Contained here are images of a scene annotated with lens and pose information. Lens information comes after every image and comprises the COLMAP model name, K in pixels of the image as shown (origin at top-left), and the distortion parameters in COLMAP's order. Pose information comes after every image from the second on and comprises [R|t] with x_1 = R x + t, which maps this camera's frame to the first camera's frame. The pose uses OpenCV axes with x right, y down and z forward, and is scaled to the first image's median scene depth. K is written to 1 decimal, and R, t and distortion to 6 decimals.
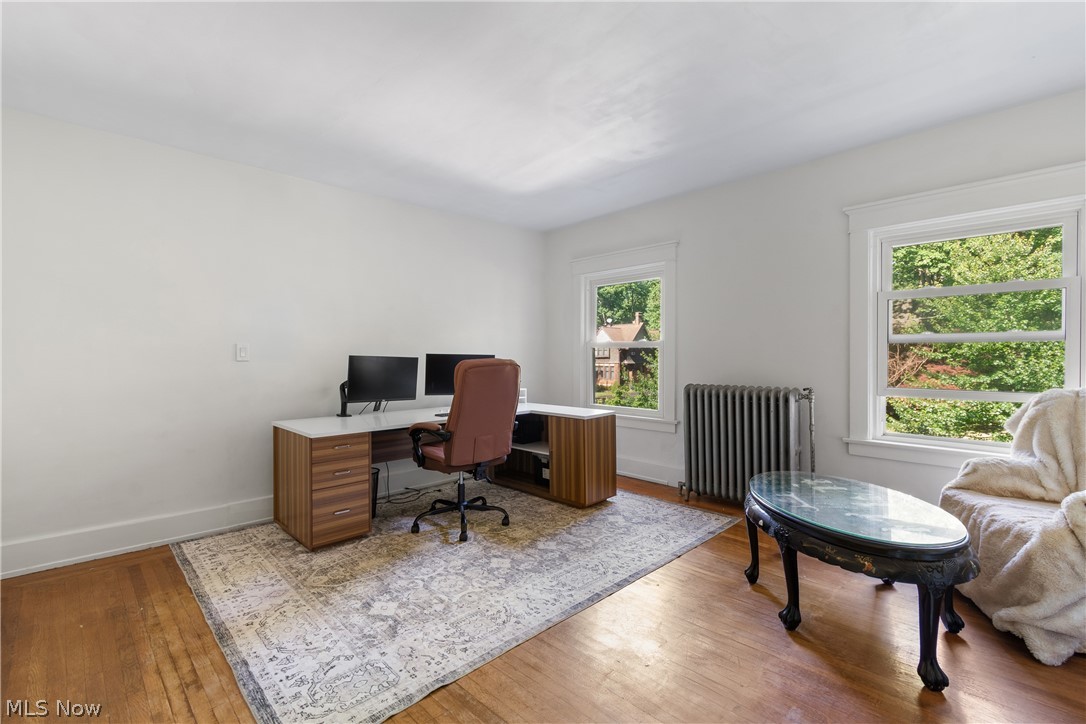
lens RADIAL K [[492.4, 0, 553.2], [0, 492.4, 355.4], [0, 0, 1]] dist [0.002392, -0.001626]
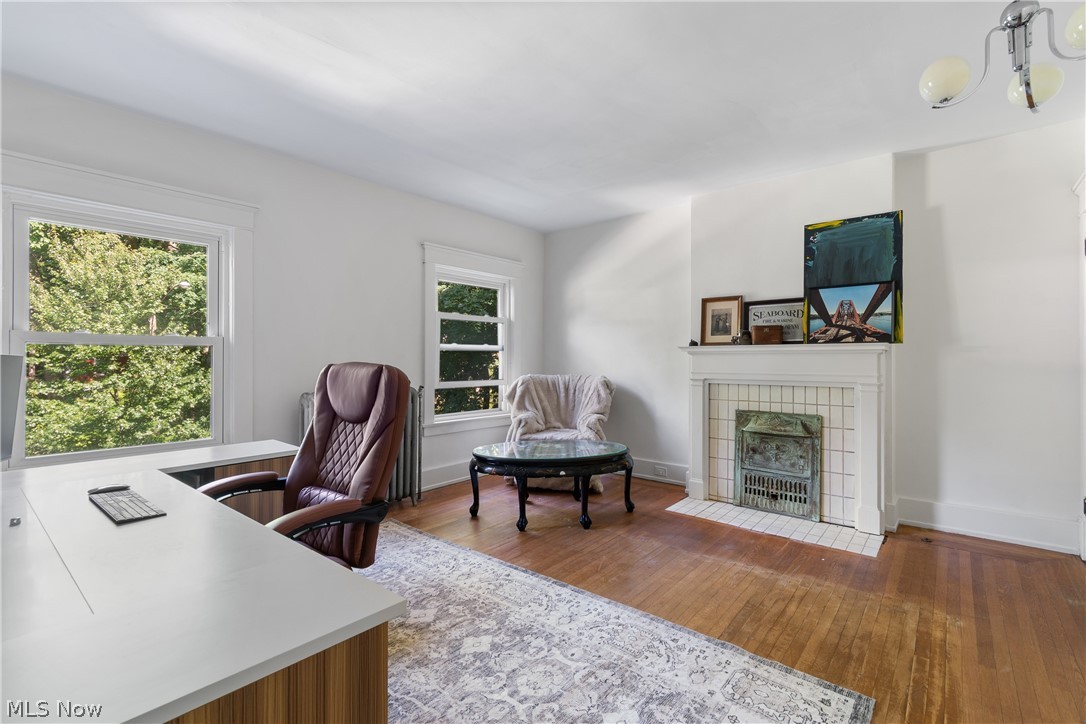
lens RADIAL K [[492.4, 0, 554.0], [0, 492.4, 359.2], [0, 0, 1]] dist [0.002392, -0.001626]
pose [[-0.101750, -0.000374, 0.994810, -0.882810], [0.002497, 0.999997, 0.000632, 0.000351], [-0.994807, 0.002549, -0.101749, 1.006756]]
